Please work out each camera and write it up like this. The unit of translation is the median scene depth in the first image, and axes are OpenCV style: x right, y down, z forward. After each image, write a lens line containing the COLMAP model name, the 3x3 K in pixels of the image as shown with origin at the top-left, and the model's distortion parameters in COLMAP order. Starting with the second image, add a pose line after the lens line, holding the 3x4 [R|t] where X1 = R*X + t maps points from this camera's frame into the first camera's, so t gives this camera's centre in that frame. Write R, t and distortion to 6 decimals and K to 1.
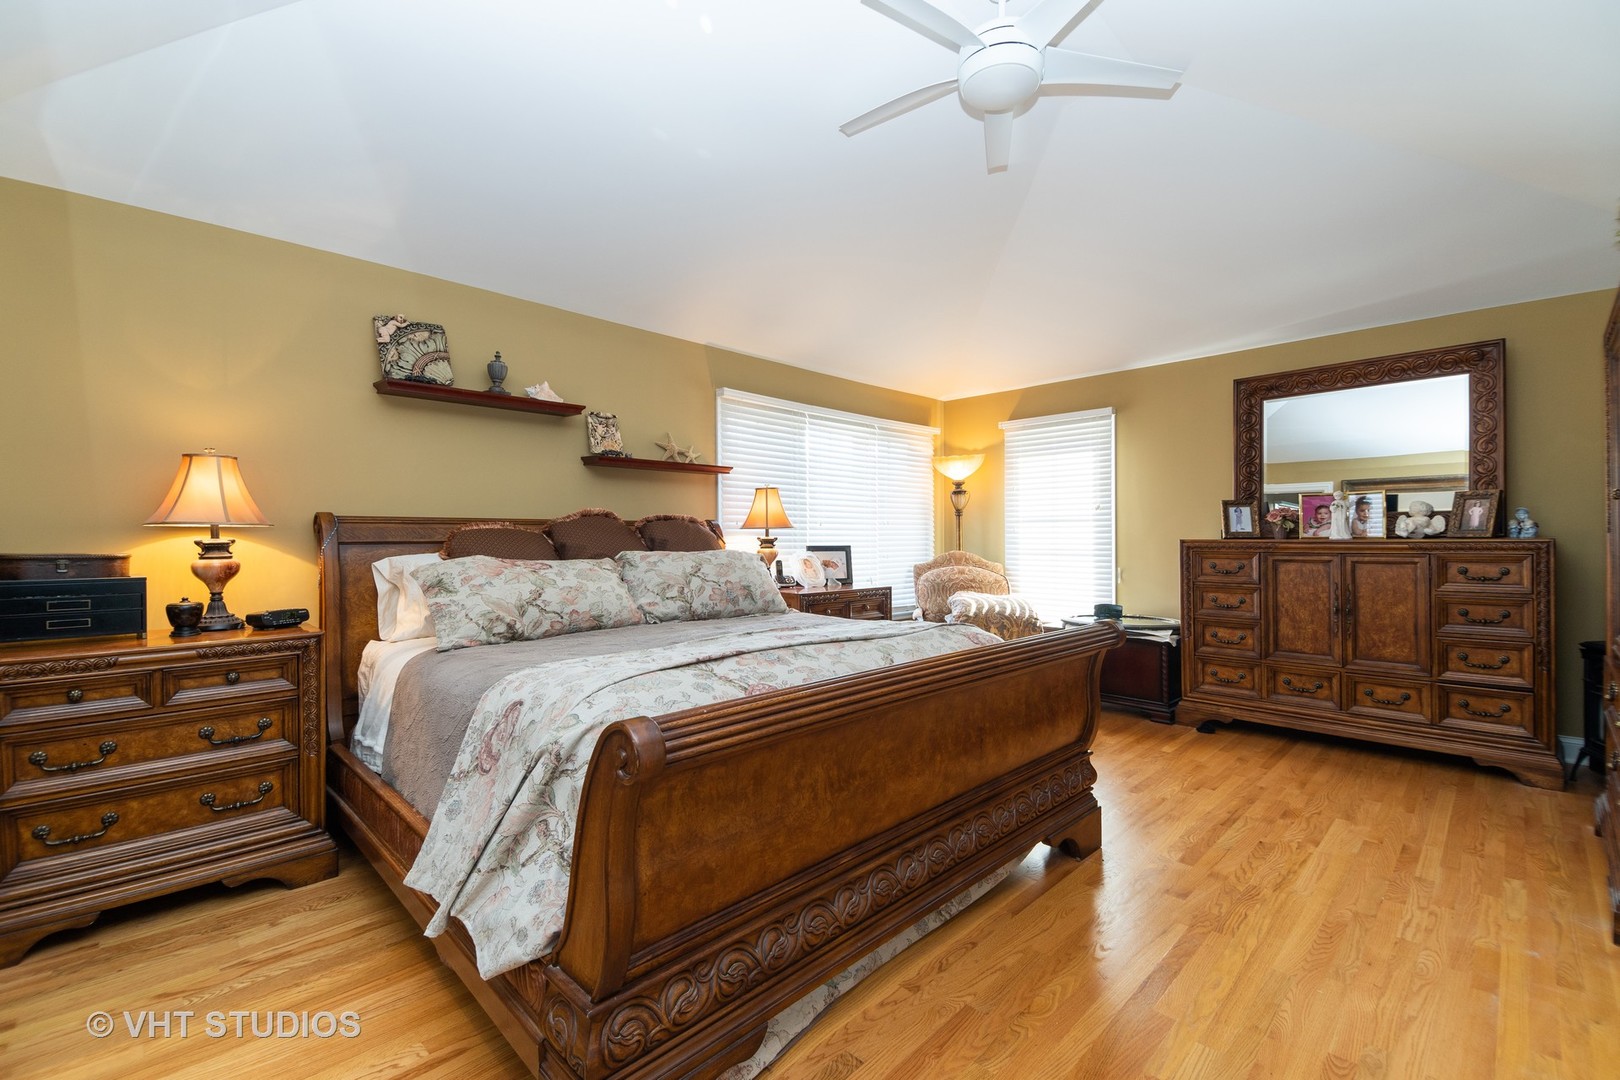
lens RADIAL K [[692.0, 0, 814.1], [0, 692.0, 525.3], [0, 0, 1]] dist [0.110106, -0.051699]
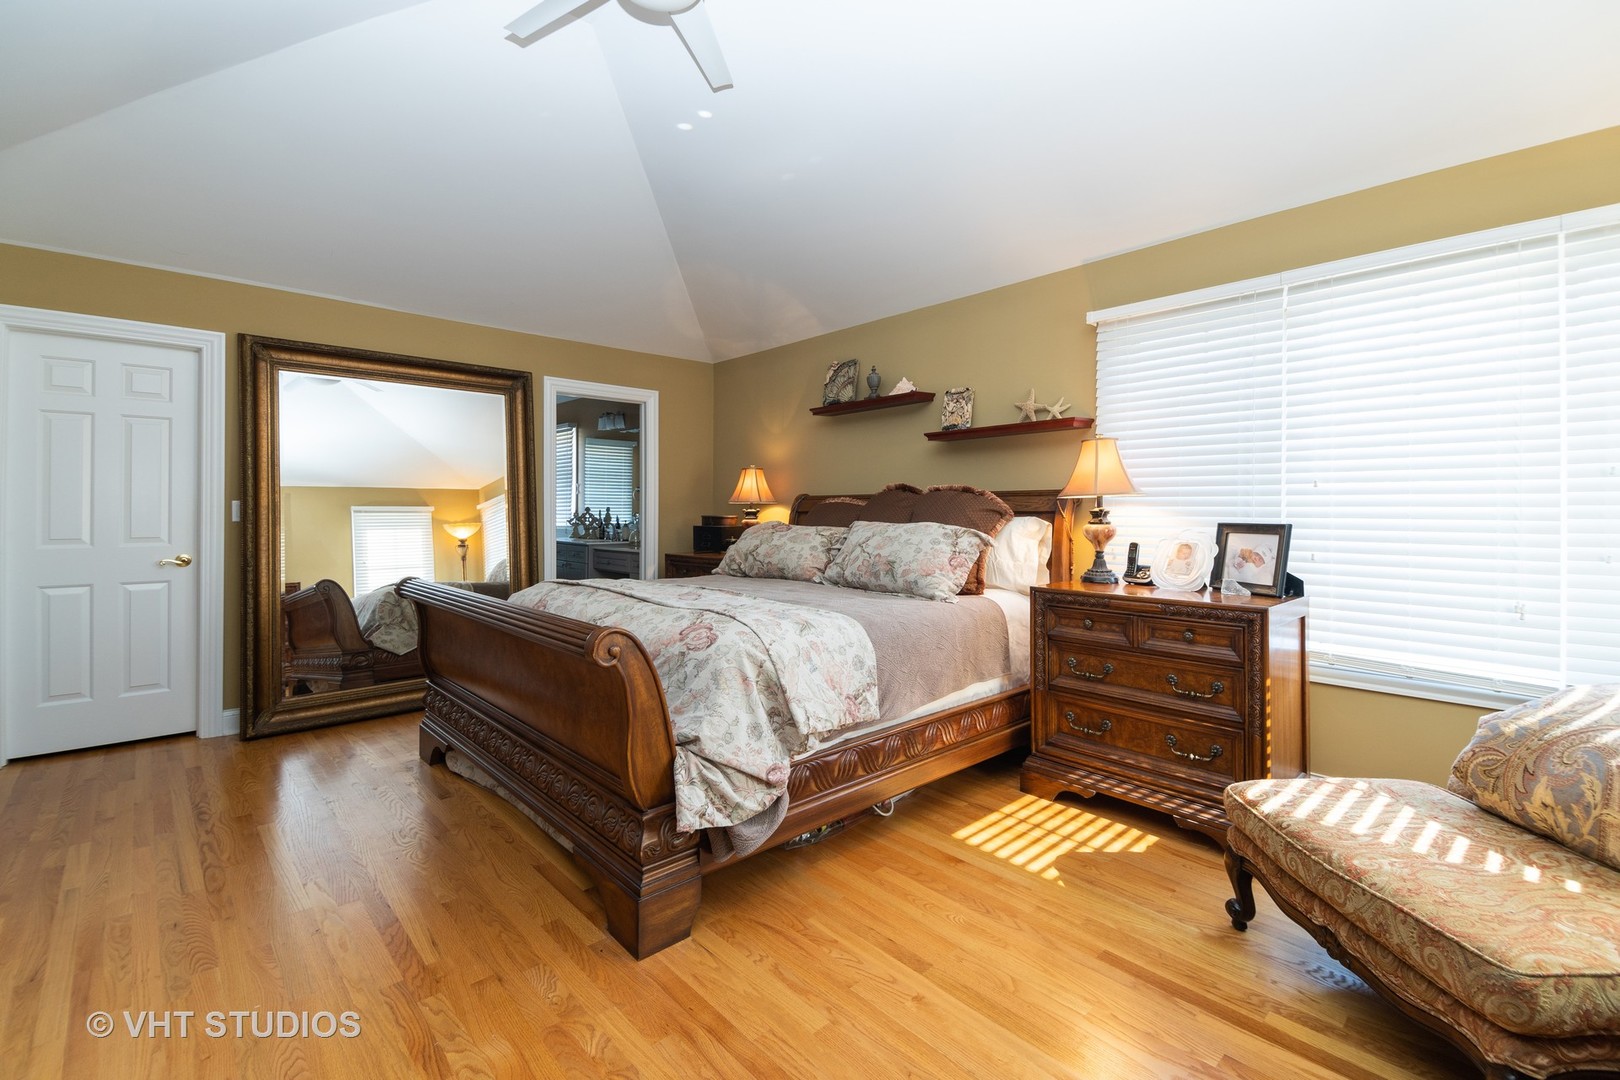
lens RADIAL K [[703.4, 0, 808.9], [0, 703.4, 525.5], [0, 0, 1]] dist [0.069754, -0.035353]
pose [[-0.032784, 0.020973, -0.999242, 0.810988], [0.015235, 0.999674, 0.020482, 0.017319], [0.999346, -0.014552, -0.033093, 0.877460]]
